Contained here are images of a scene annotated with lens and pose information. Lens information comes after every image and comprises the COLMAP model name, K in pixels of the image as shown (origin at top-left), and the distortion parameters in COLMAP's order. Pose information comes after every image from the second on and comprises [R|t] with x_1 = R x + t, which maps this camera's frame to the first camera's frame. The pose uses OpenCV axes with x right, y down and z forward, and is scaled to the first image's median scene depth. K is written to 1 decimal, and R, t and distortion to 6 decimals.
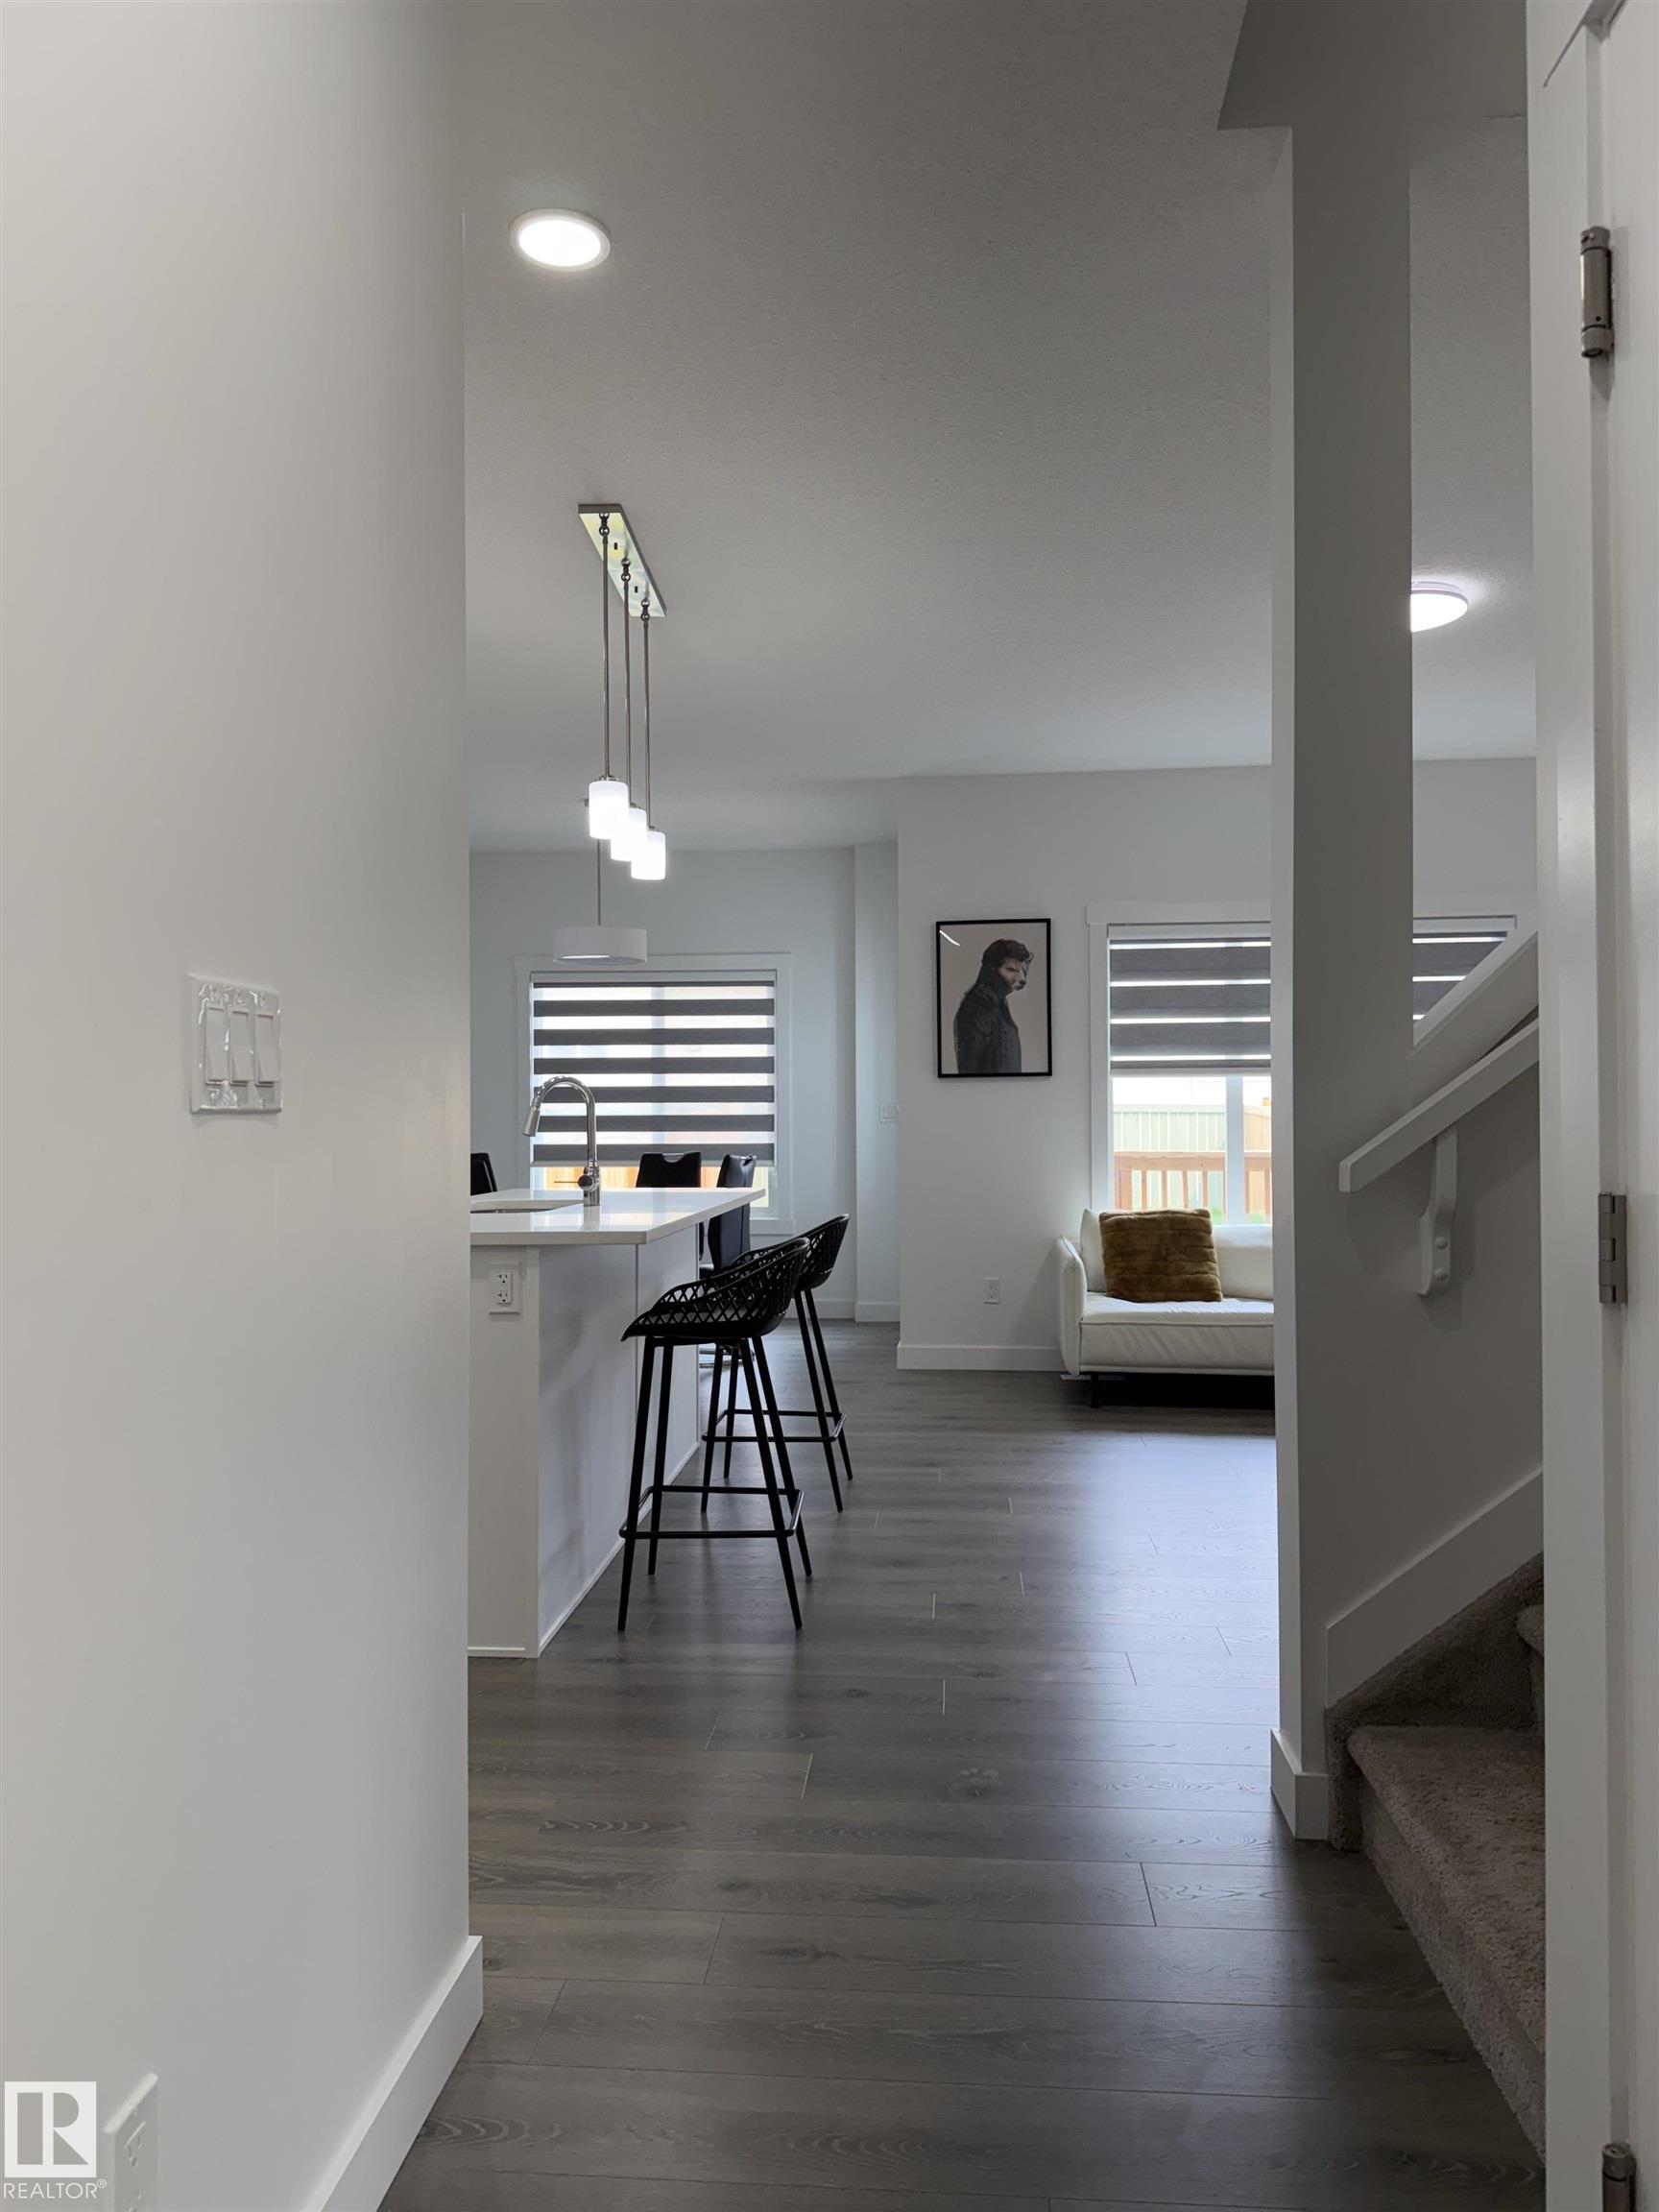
lens RADIAL K [[1554.9, 0, 829.5], [0, 1554.9, 1106.0], [0, 0, 1]] dist [0.098865, 0.000271]
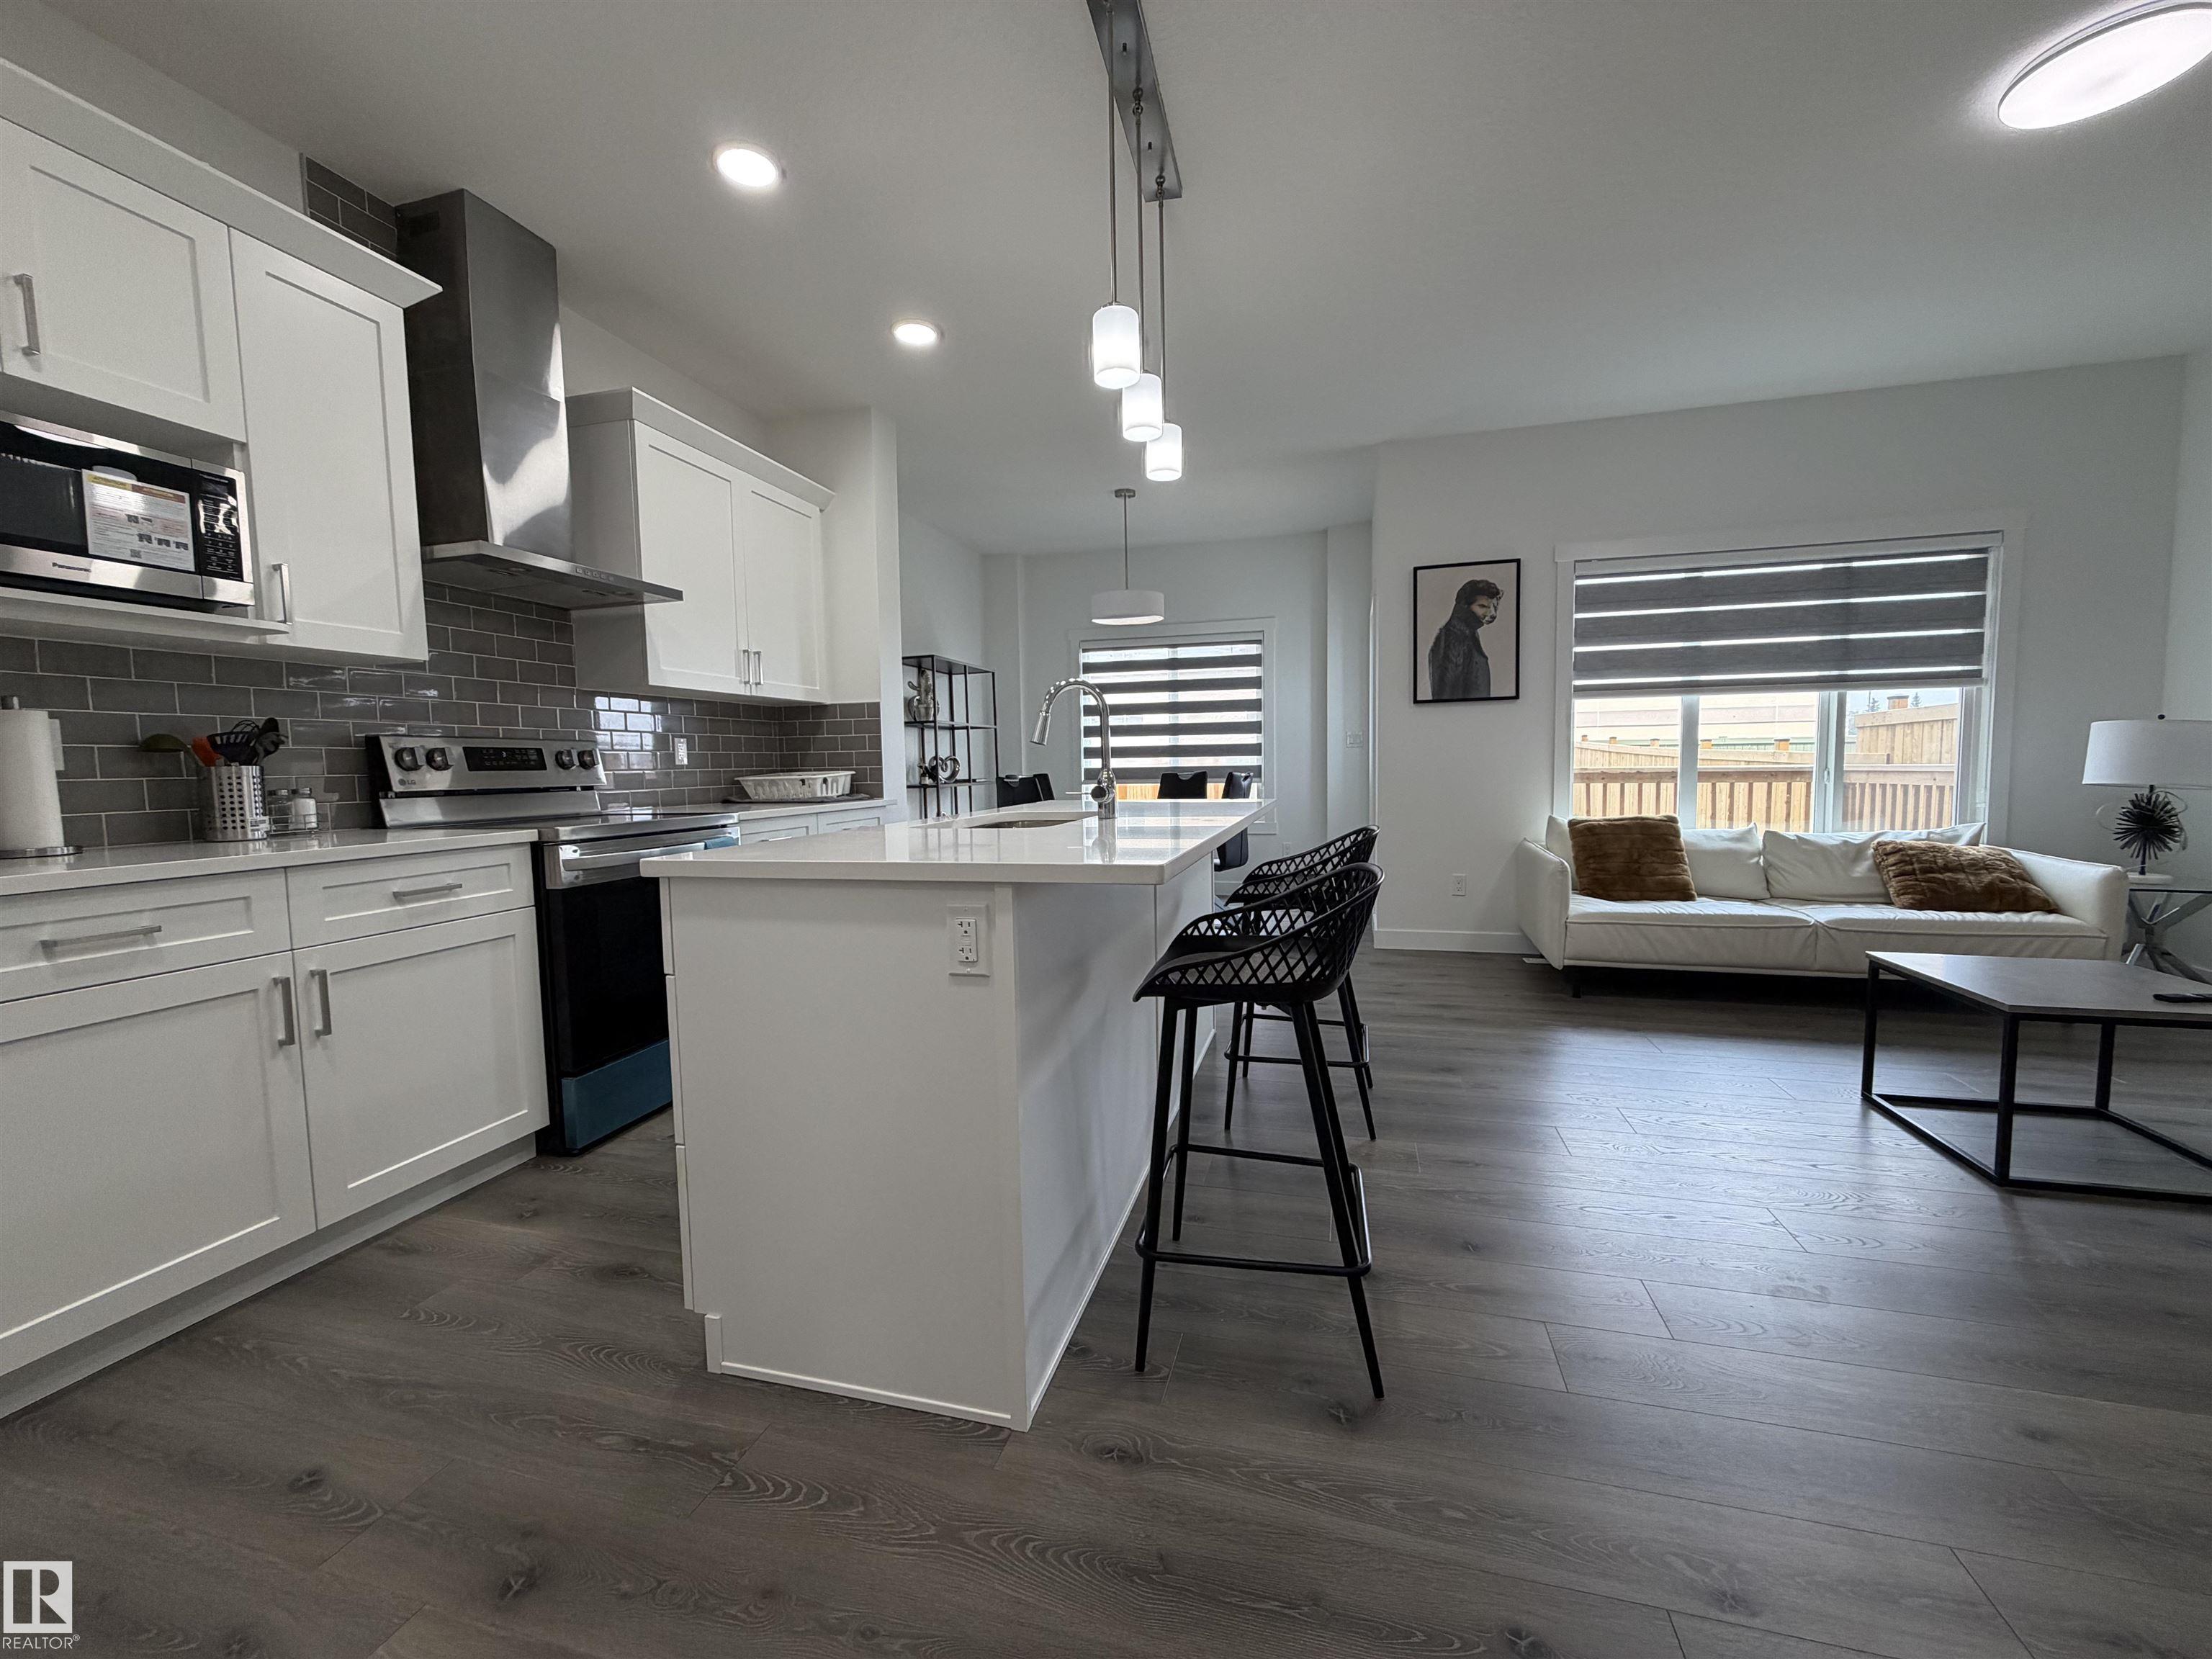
lens RADIAL K [[888.4, 0, 1106.0], [0, 888.4, 829.5], [0, 0, 1]] dist [0.016042, 0.000009]
pose [[0.983031, 0.001021, -0.183434, -0.036351], [0.014835, 0.996266, 0.085048, 0.016448], [0.182836, -0.086326, 0.979346, 0.313723]]
